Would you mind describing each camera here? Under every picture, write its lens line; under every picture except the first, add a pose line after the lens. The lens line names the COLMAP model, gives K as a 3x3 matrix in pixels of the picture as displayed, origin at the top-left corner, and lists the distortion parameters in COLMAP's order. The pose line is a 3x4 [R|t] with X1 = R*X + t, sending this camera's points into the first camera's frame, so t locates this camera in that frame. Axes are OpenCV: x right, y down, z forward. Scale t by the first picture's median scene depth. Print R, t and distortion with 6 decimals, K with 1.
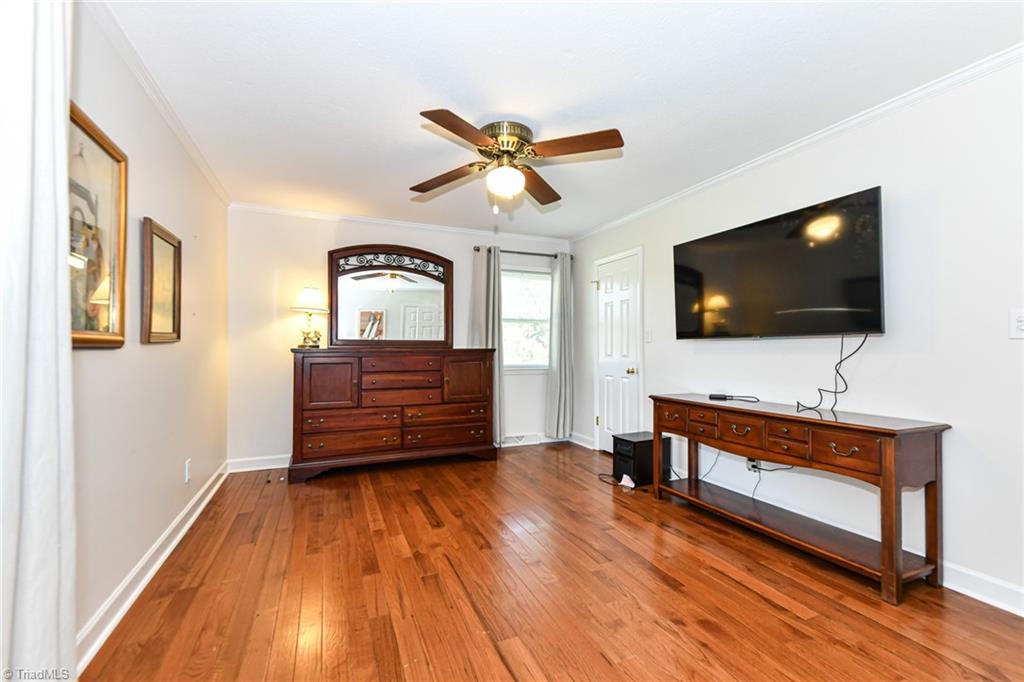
lens RADIAL K [[412.7, 0, 506.9], [0, 412.7, 344.0], [0, 0, 1]] dist [0.023637, -0.001602]
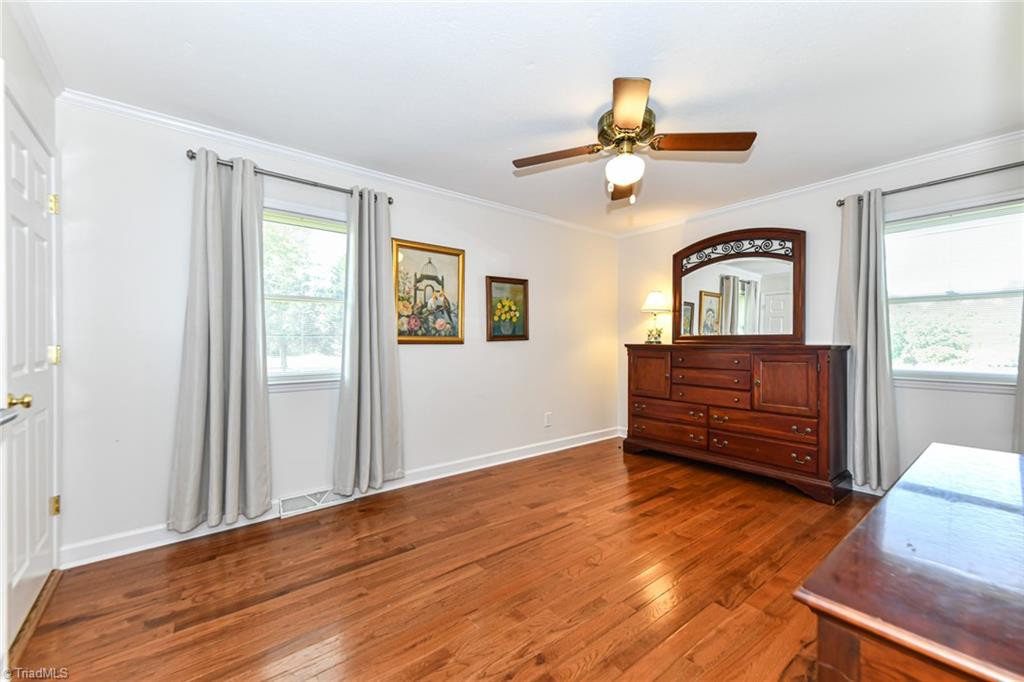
lens RADIAL K [[412.7, 0, 511.5], [0, 412.7, 342.3], [0, 0, 1]] dist [0.023637, -0.001602]
pose [[0.282200, -0.000026, -0.959356, 0.510401], [0.007332, 0.999971, 0.002130, 0.000933], [0.959328, -0.007635, 0.282192, 0.291607]]
